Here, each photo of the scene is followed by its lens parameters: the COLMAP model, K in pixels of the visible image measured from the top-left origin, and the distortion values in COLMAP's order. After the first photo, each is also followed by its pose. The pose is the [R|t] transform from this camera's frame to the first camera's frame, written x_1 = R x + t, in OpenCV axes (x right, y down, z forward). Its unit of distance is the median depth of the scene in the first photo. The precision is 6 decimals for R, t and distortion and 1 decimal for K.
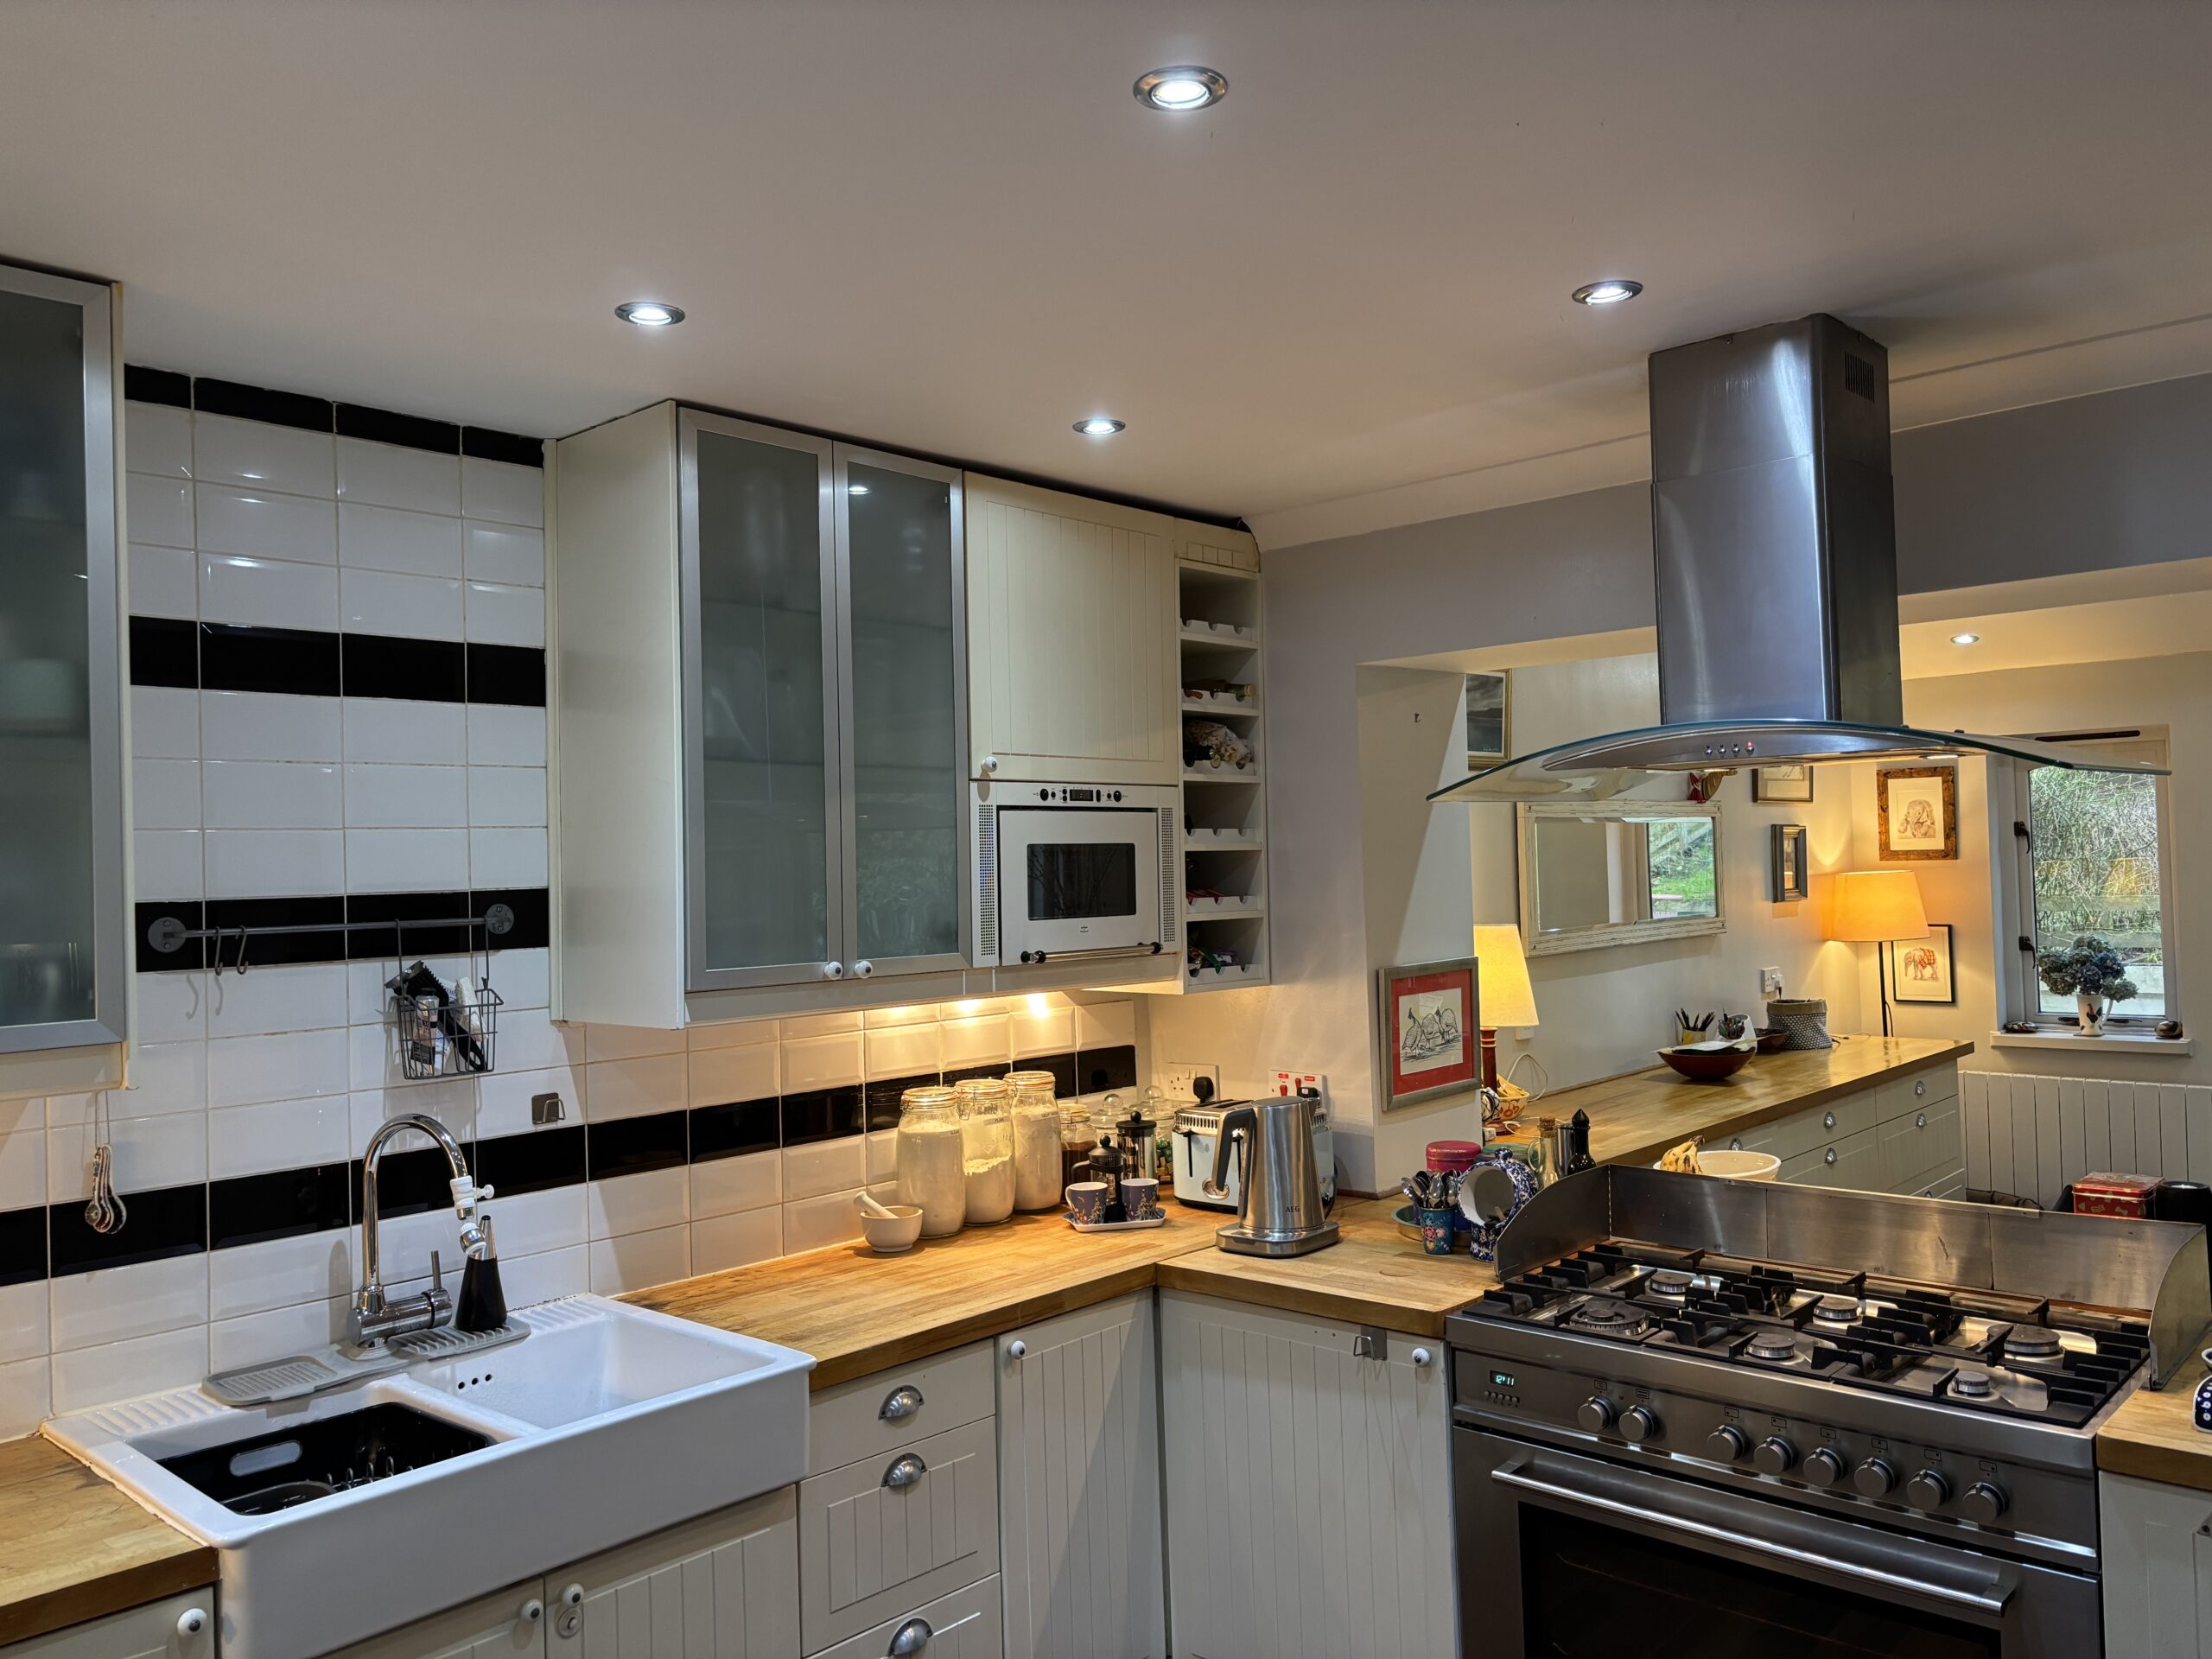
lens RADIAL K [[1661.4, 0, 1060.7], [0, 1661.4, 849.4], [0, 0, 1]] dist [0.034843, -0.036823]
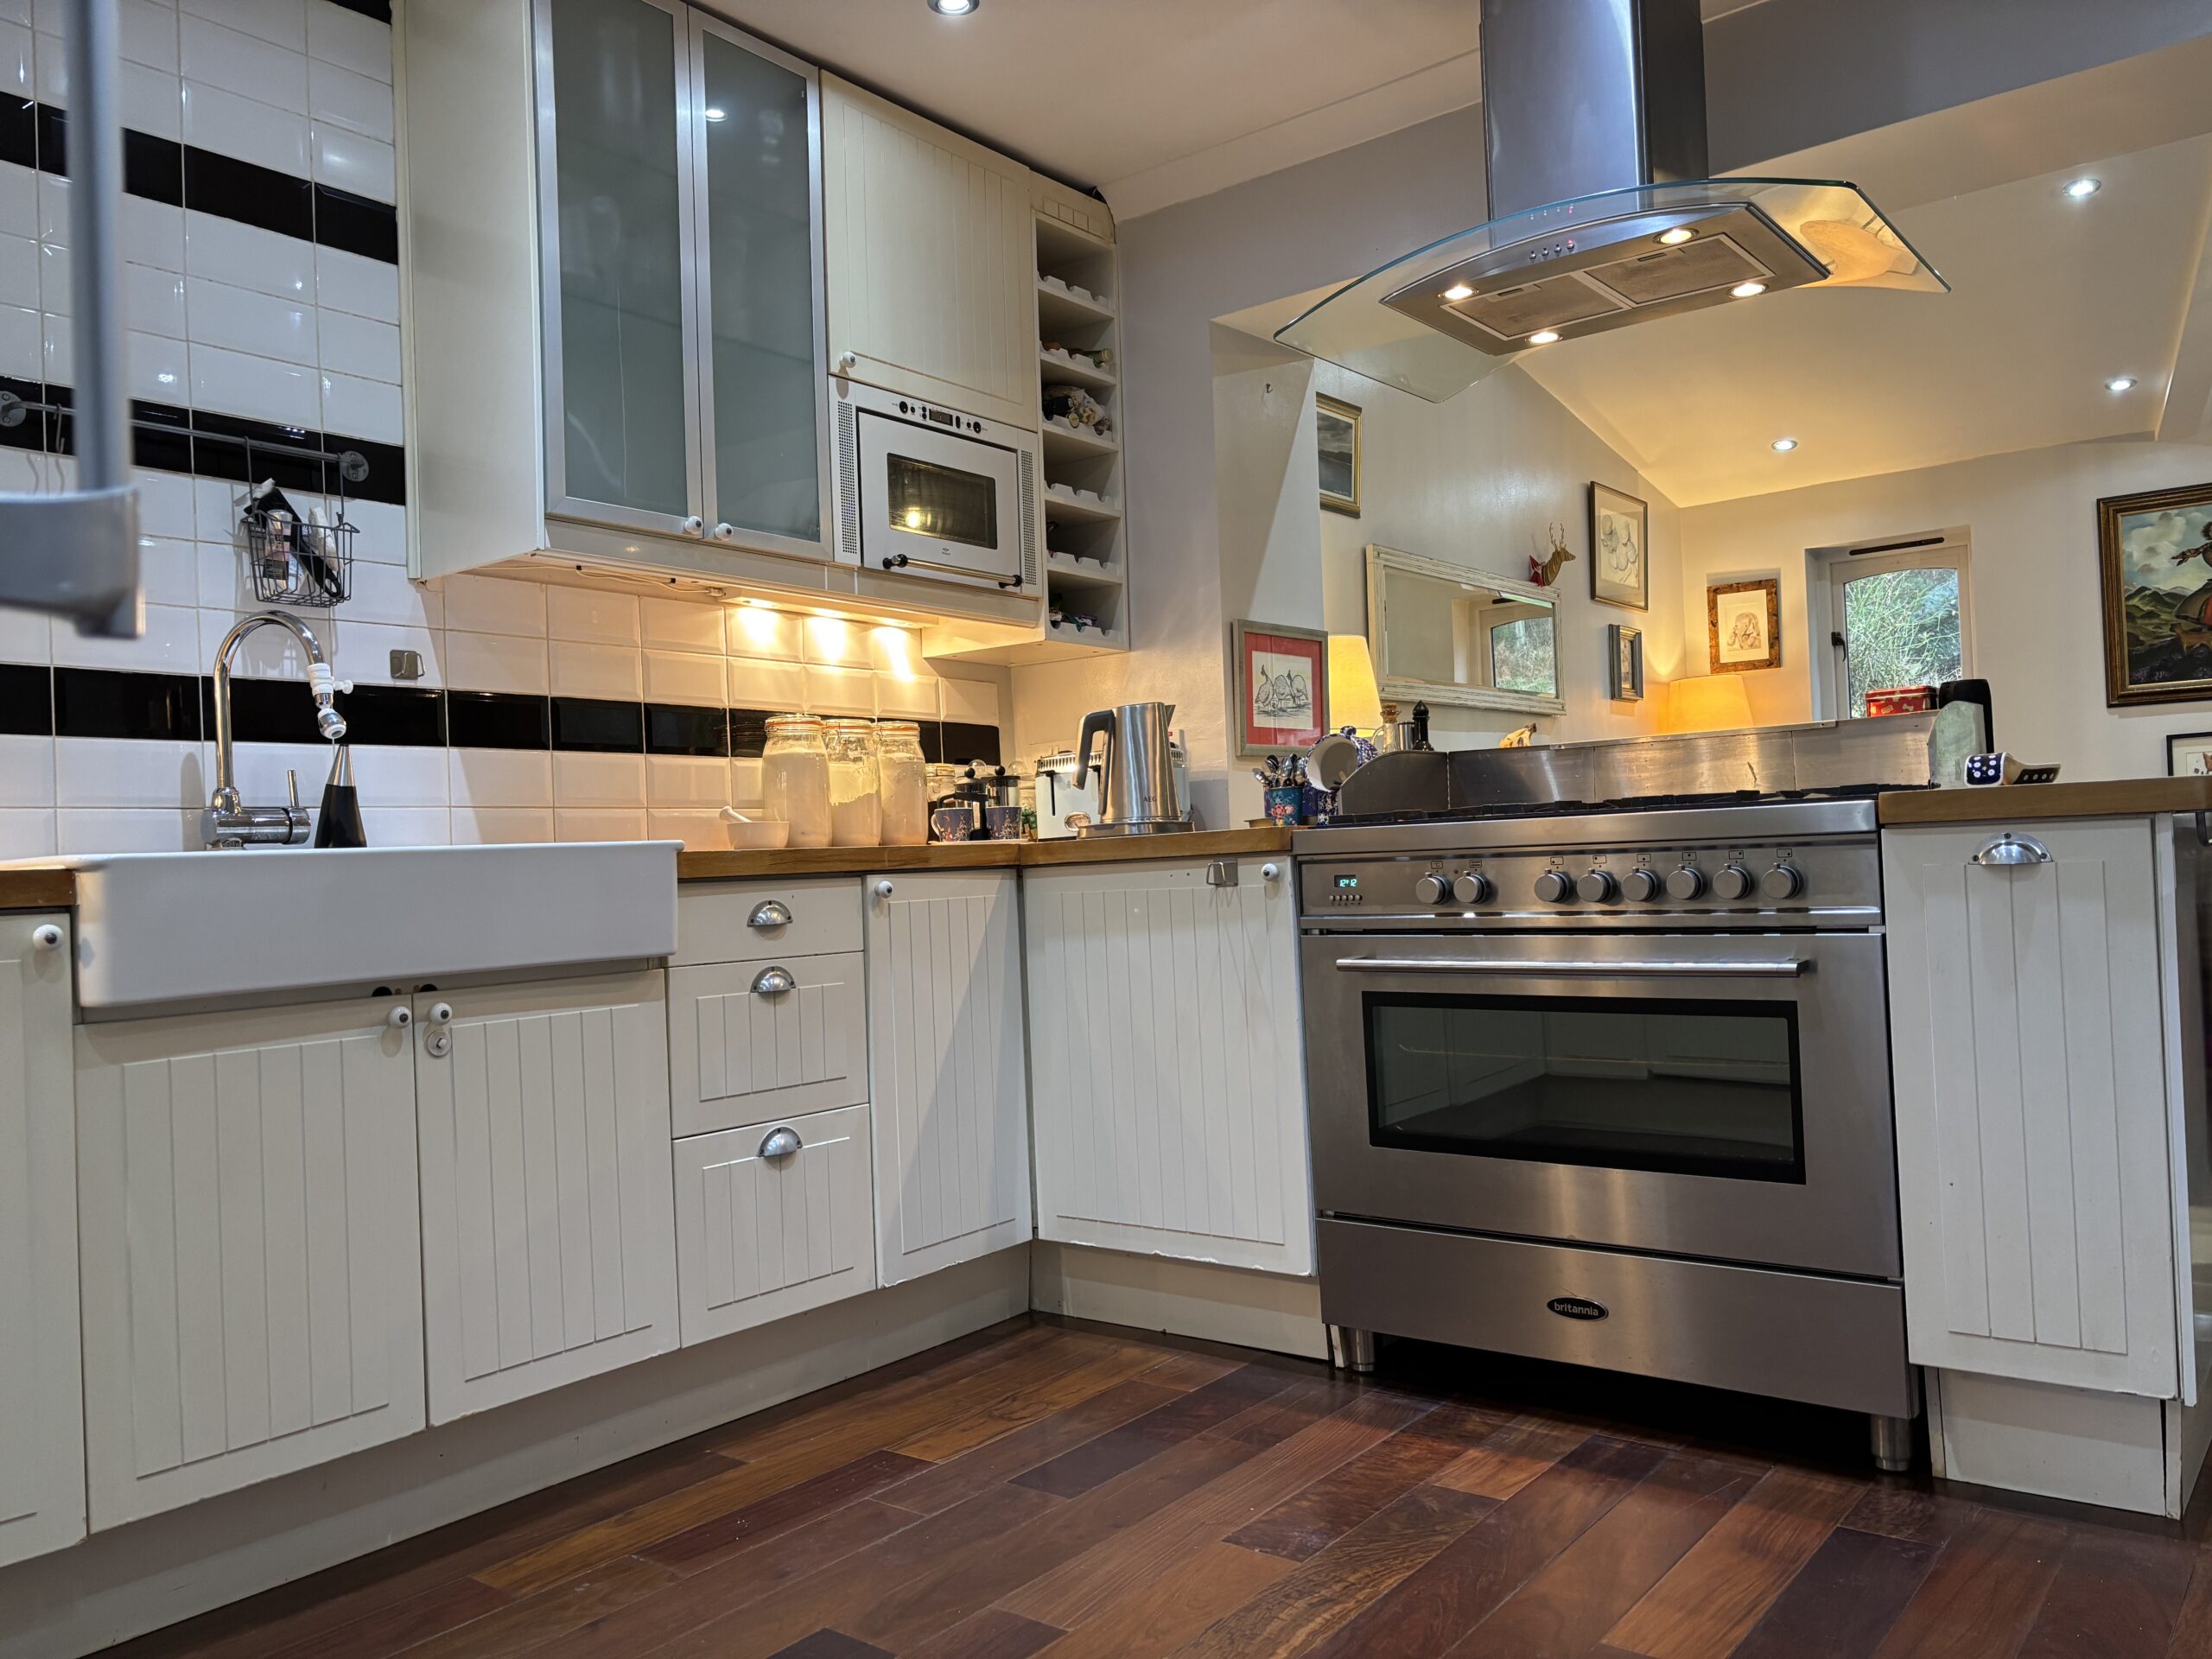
lens RADIAL K [[1661.4, 0, 1065.9], [0, 1661.4, 861.9], [0, 0, 1]] dist [0.034843, -0.036823]
pose [[0.996661, -0.010964, 0.080907, 0.003166], [0.010367, 0.999916, 0.007797, 0.248426], [-0.080986, -0.006933, 0.996691, -0.025457]]
